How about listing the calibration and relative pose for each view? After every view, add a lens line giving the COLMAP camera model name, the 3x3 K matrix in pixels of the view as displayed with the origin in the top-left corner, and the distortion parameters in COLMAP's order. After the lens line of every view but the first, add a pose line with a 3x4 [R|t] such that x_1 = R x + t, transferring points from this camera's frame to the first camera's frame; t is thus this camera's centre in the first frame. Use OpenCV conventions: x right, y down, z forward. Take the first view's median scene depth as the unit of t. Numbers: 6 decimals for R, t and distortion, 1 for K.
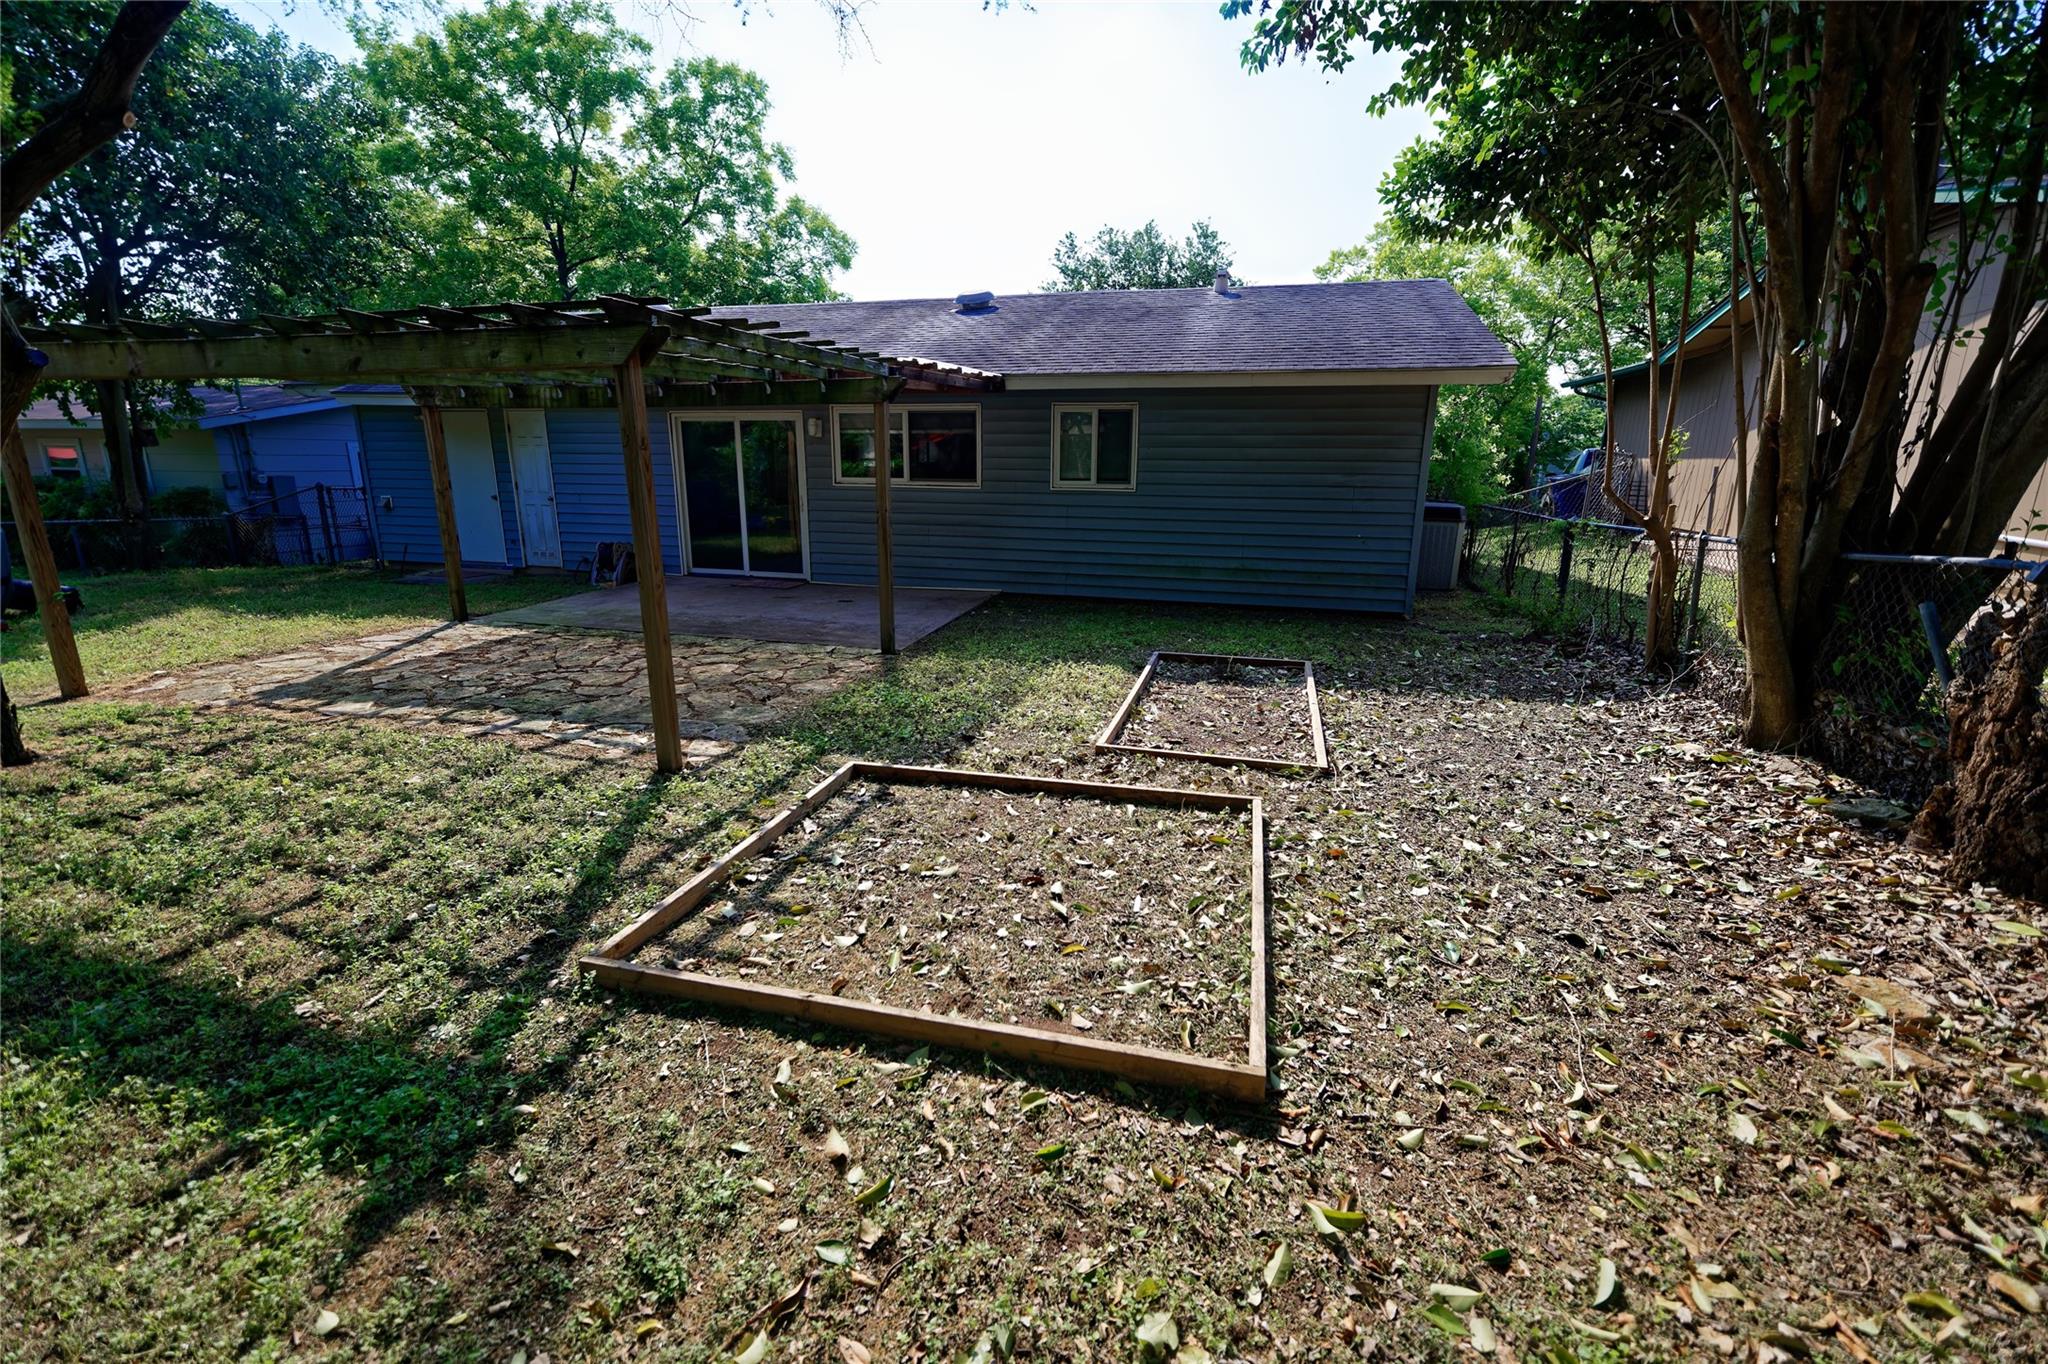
lens RADIAL K [[878.1, 0, 1023.2], [0, 878.1, 643.6], [0, 0, 1]] dist [-0.015455, 0.008520]
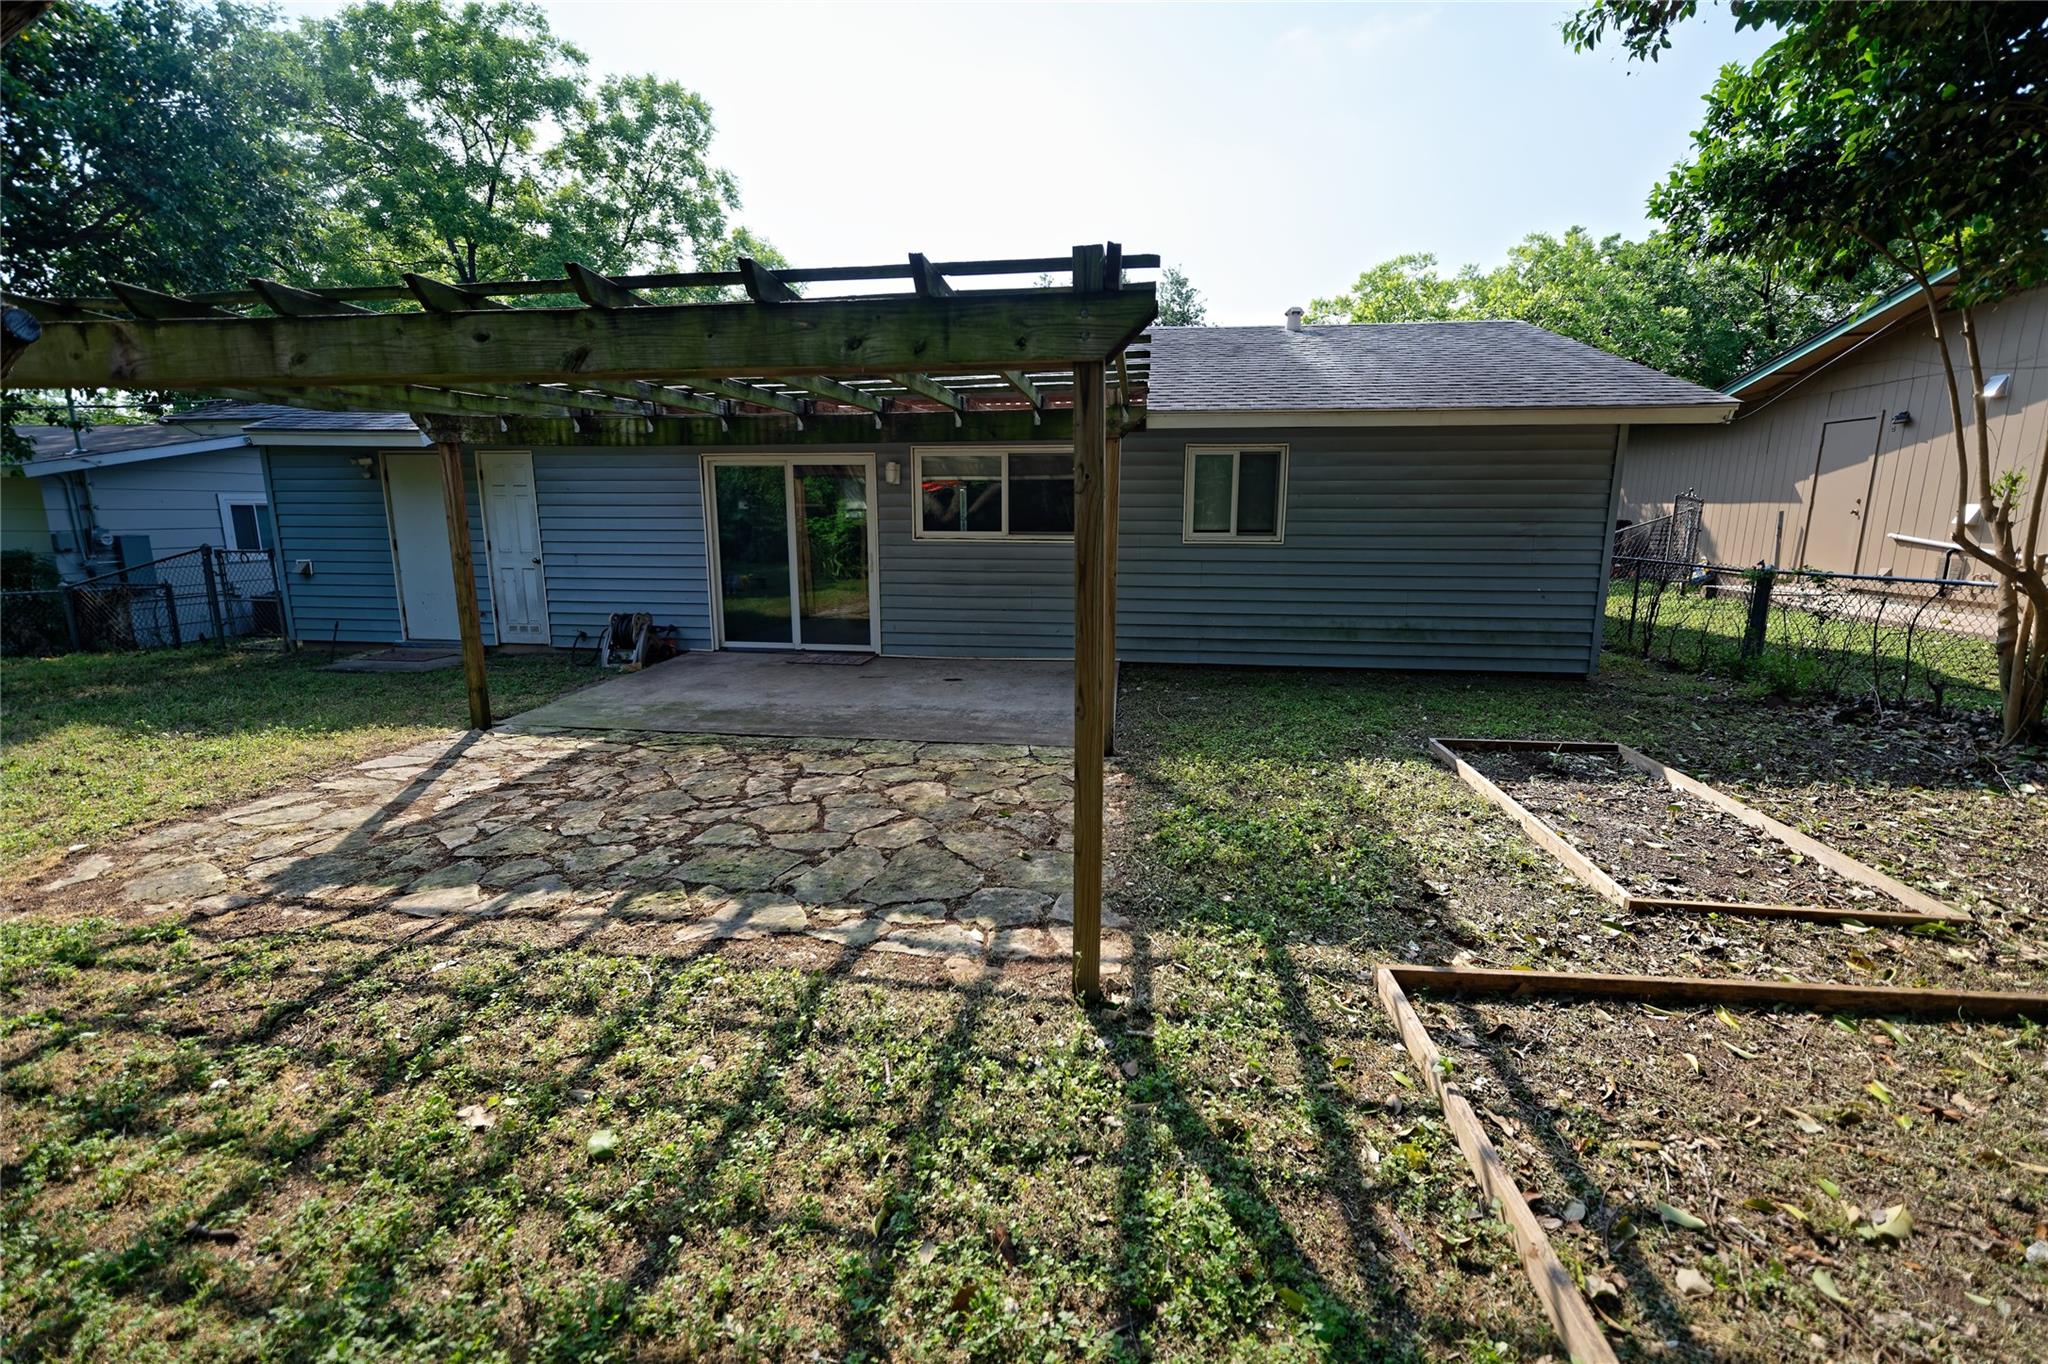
lens RADIAL K [[878.1, 0, 1023.2], [0, 878.1, 643.6], [0, 0, 1]] dist [-0.015455, 0.008520]
pose [[0.990303, -0.028597, 0.135948, -0.223935], [0.035777, 0.998075, -0.050665, -0.034435], [-0.134238, 0.055037, 0.989420, 0.153333]]
